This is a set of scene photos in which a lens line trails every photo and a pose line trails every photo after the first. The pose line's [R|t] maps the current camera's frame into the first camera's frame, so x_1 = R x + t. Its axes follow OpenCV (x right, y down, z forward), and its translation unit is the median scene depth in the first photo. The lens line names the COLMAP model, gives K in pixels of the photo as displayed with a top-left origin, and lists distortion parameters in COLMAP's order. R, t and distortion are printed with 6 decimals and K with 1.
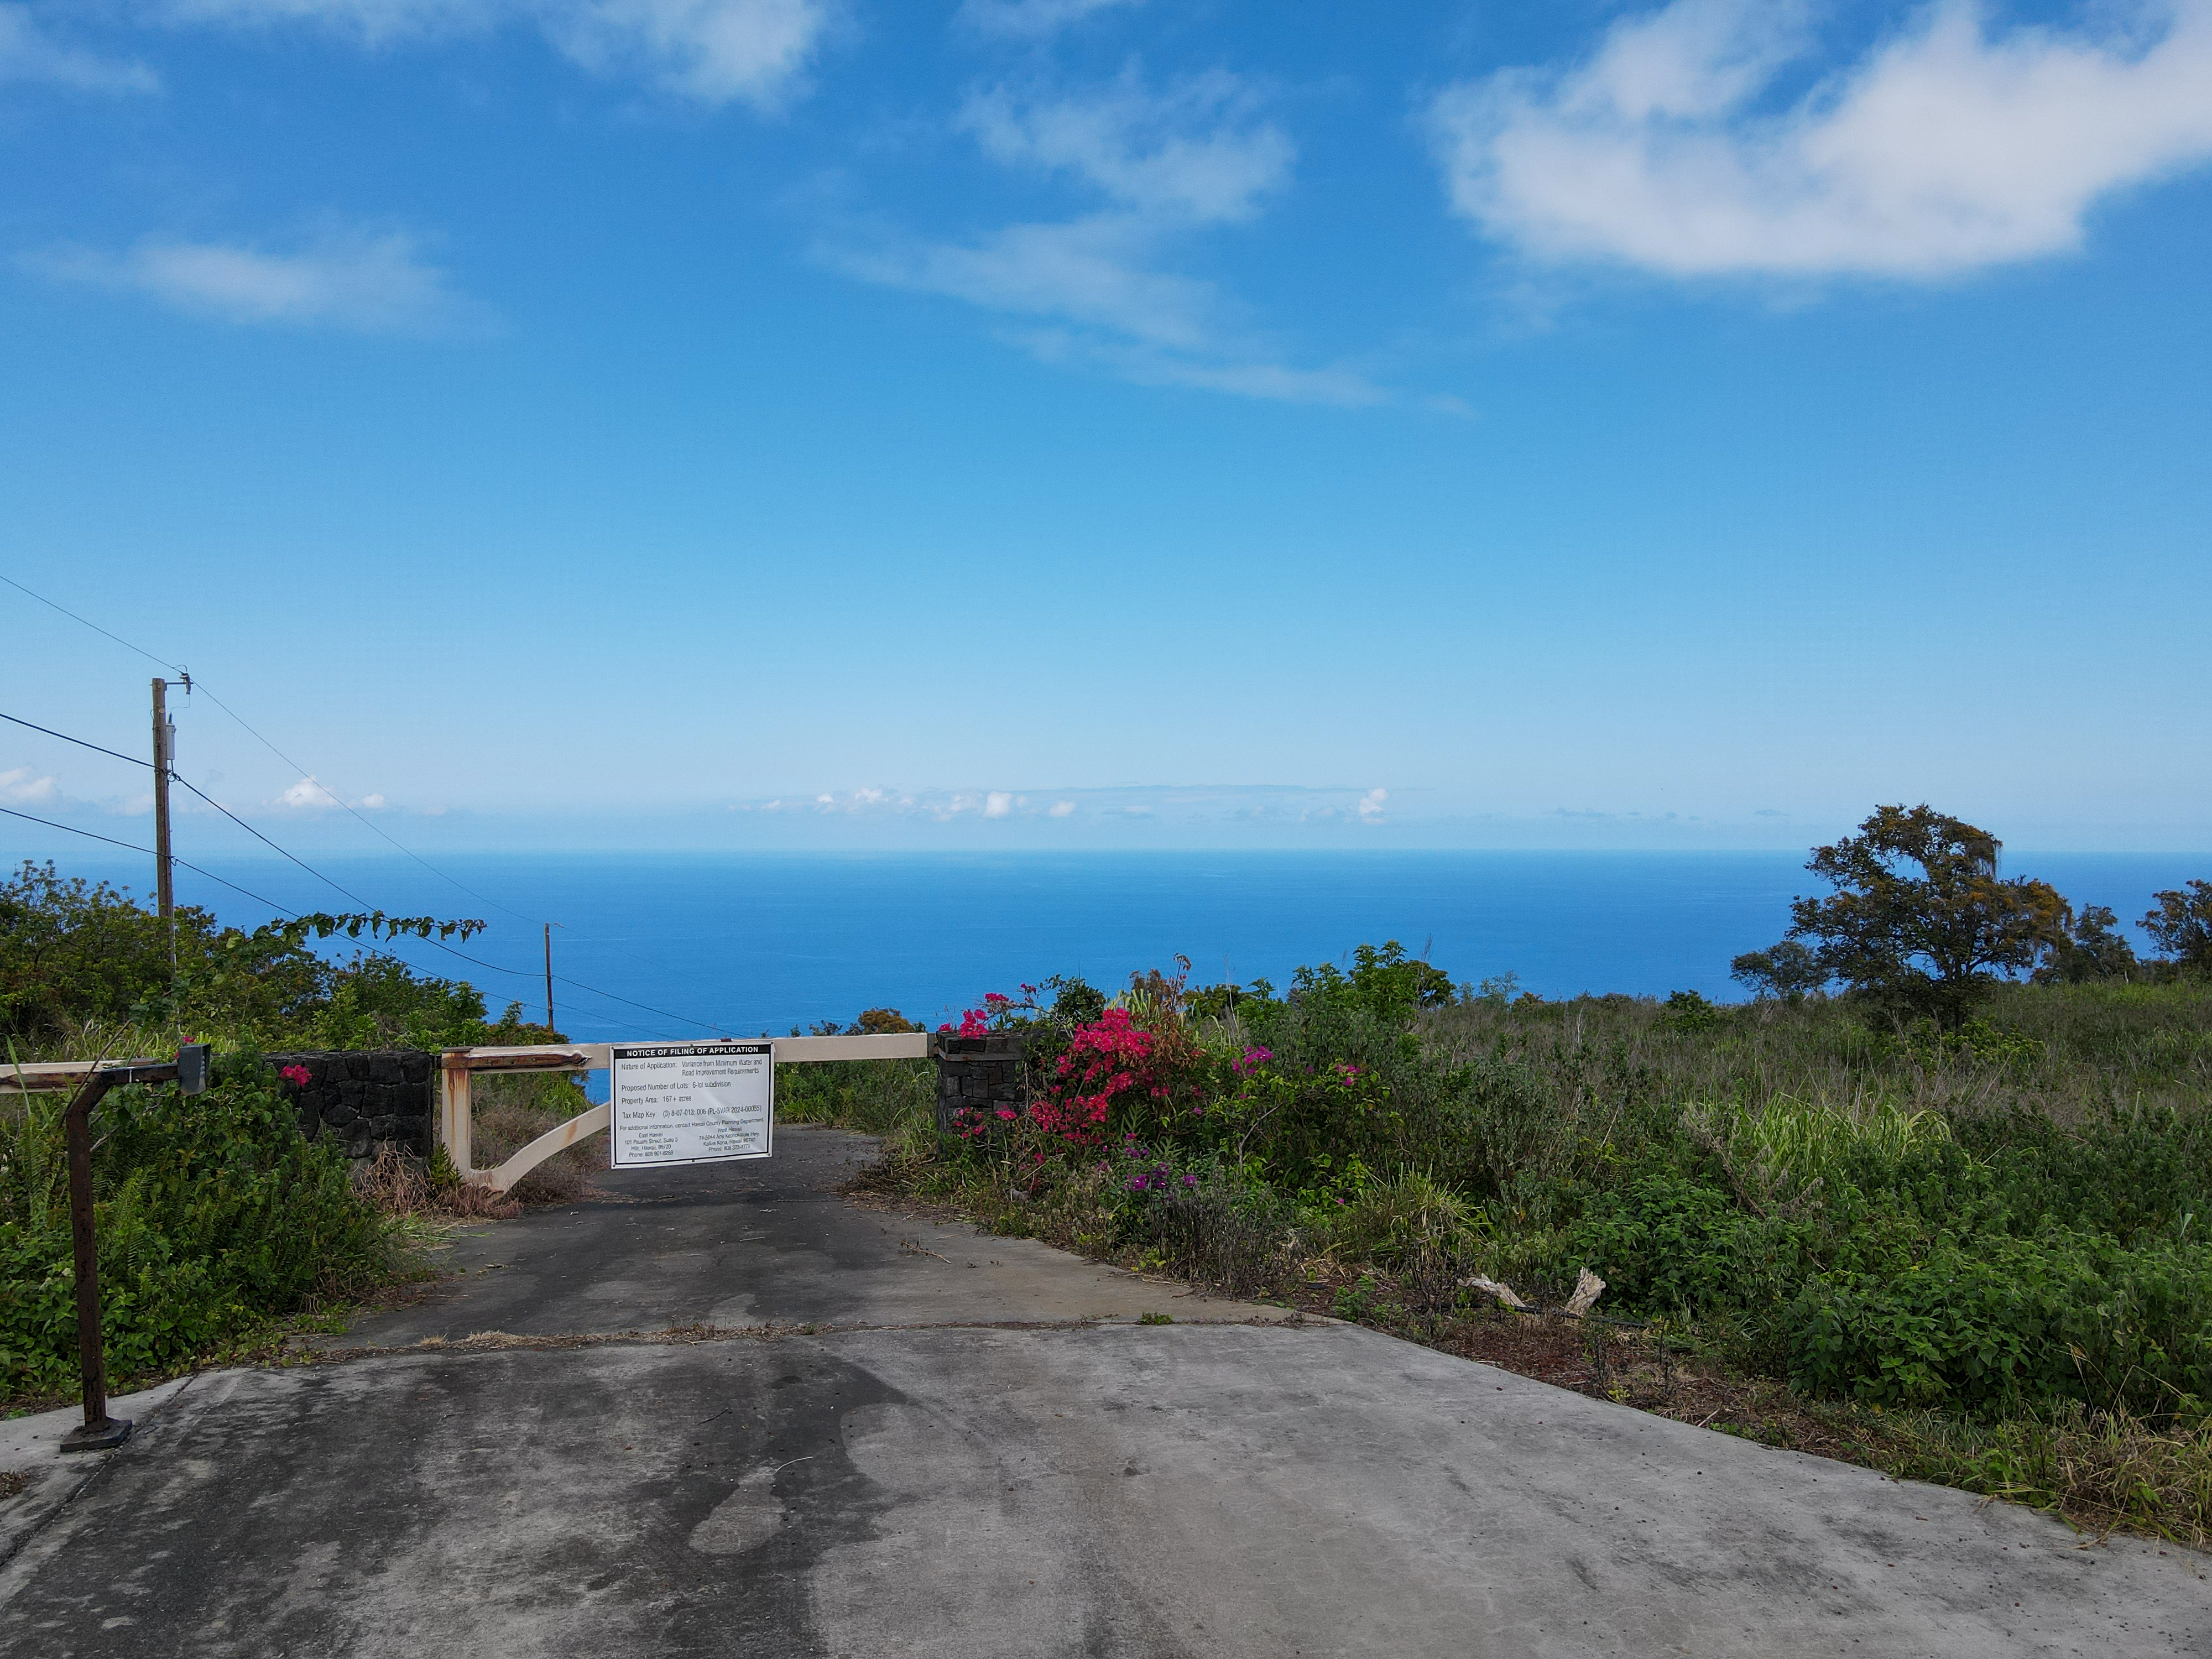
lens RADIAL K [[1627.0, 0, 1099.3], [0, 1627.0, 828.1], [0, 0, 1]] dist [0.011238, 0.012303]
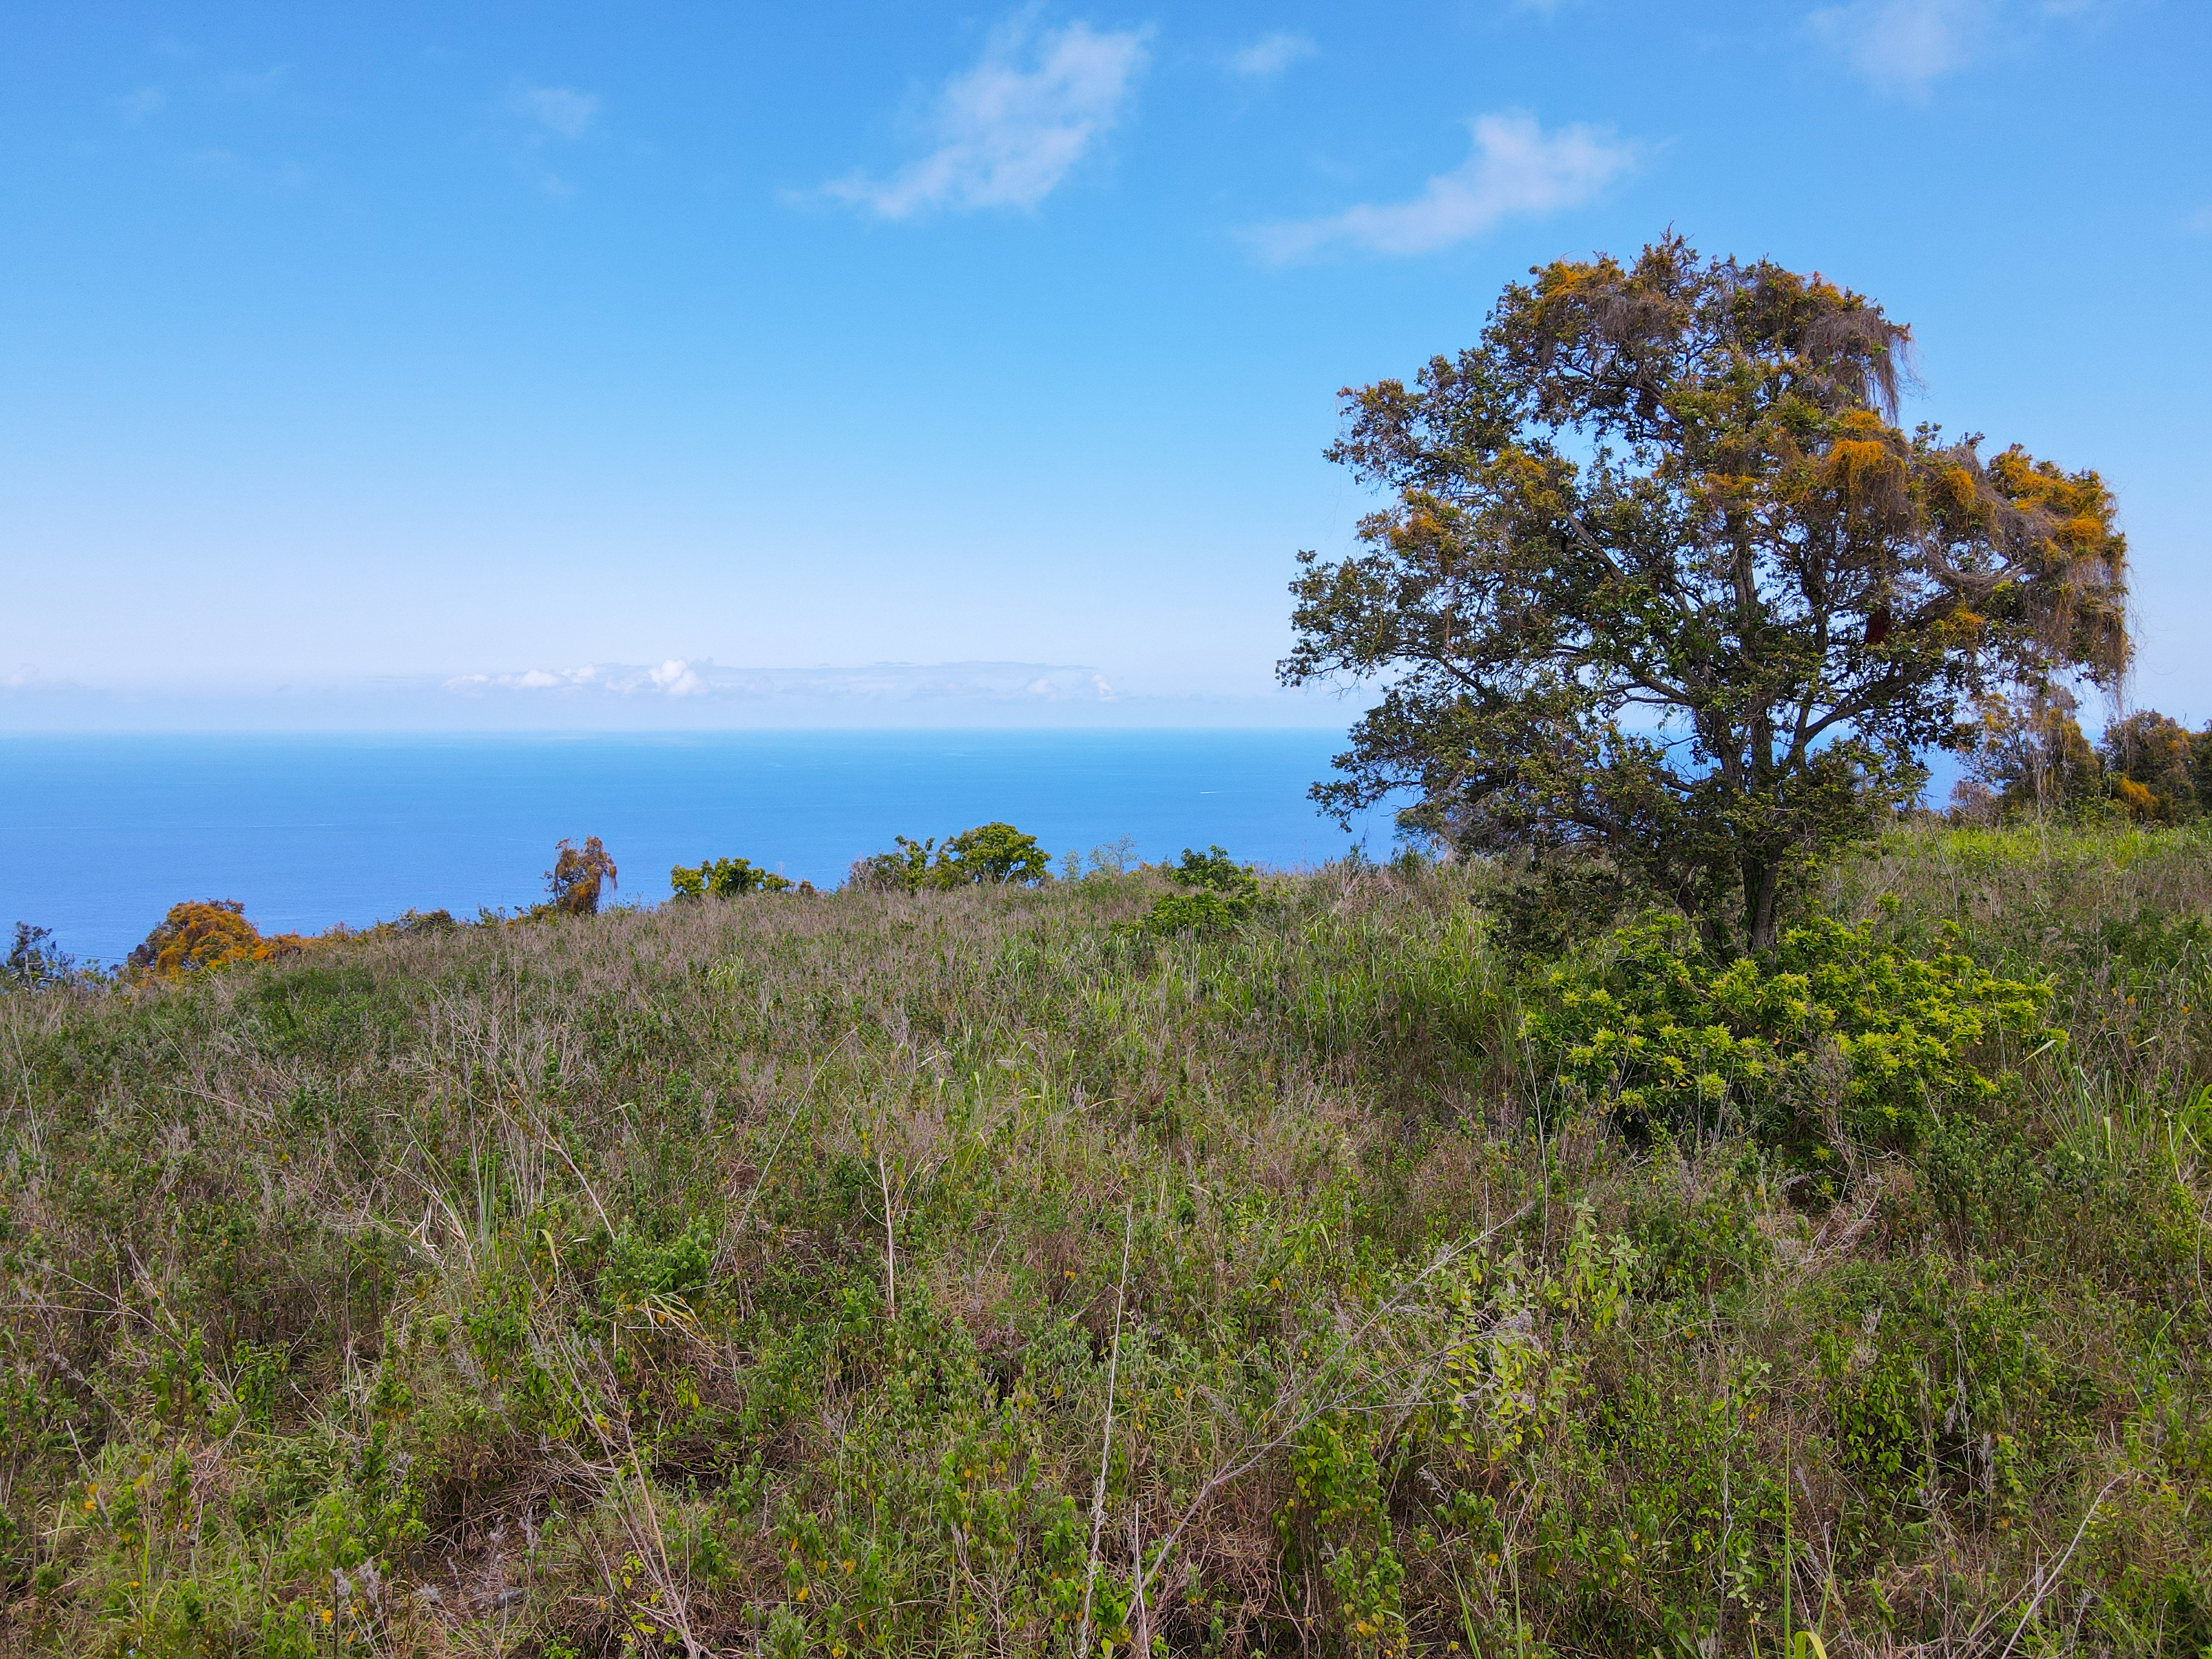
lens RADIAL K [[1627.0, 0, 1098.3], [0, 1627.0, 830.4], [0, 0, 1]] dist [0.011238, 0.012303]
pose [[0.988558, -0.012857, 0.150291, 0.335512], [0.001532, 0.997165, 0.075227, 0.074319], [-0.150833, -0.074136, 0.985776, 0.674390]]
